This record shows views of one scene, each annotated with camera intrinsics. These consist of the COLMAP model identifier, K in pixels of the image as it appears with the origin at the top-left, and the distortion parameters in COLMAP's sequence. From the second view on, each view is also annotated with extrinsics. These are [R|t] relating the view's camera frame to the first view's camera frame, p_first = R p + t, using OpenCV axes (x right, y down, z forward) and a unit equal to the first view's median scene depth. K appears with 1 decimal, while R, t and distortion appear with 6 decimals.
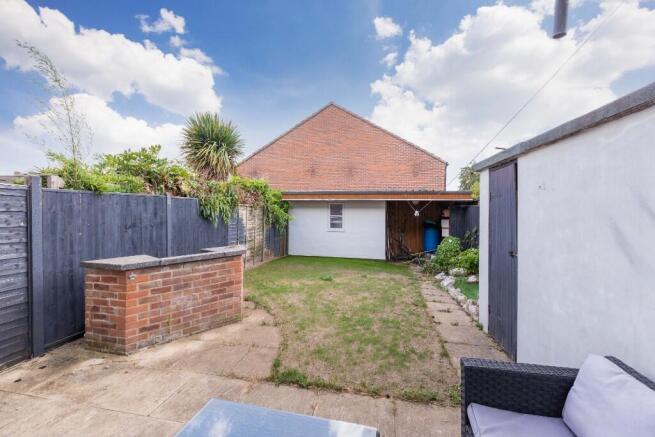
lens RADIAL K [[294.7, 0, 324.9], [0, 294.7, 214.5], [0, 0, 1]] dist [0.001339, 0.000011]
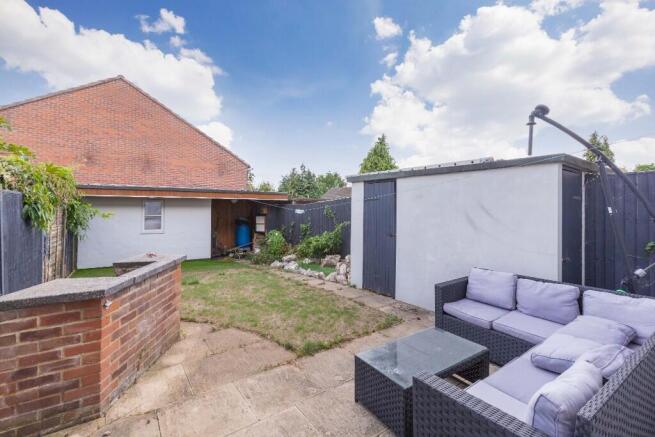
lens RADIAL K [[294.7, 0, 326.0], [0, 294.7, 216.5], [0, 0, 1]] dist [0.001339, 0.000011]
pose [[0.670539, -0.025566, 0.741434, -0.666664], [0.014011, 0.999664, 0.021799, -0.009363], [-0.741742, -0.004229, 0.670672, 0.101496]]
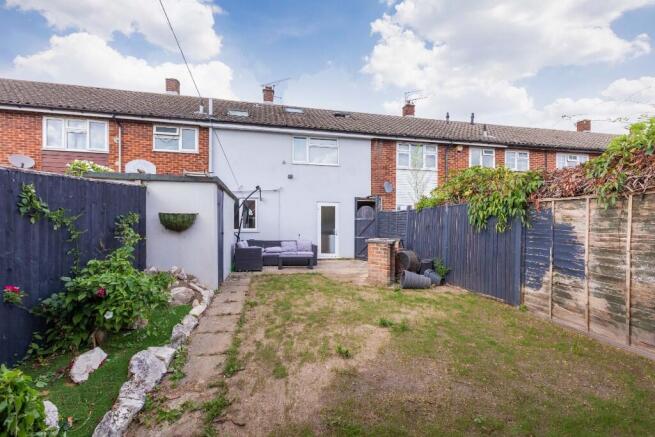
lens RADIAL K [[294.7, 0, 328.2], [0, 294.7, 221.5], [0, 0, 1]] dist [0.001339, 0.000011]
pose [[-0.915020, -0.014947, -0.403131, 0.607092], [-0.018117, 0.999828, 0.004050, 0.020460], [0.403001, 0.011009, -0.915133, 2.507173]]
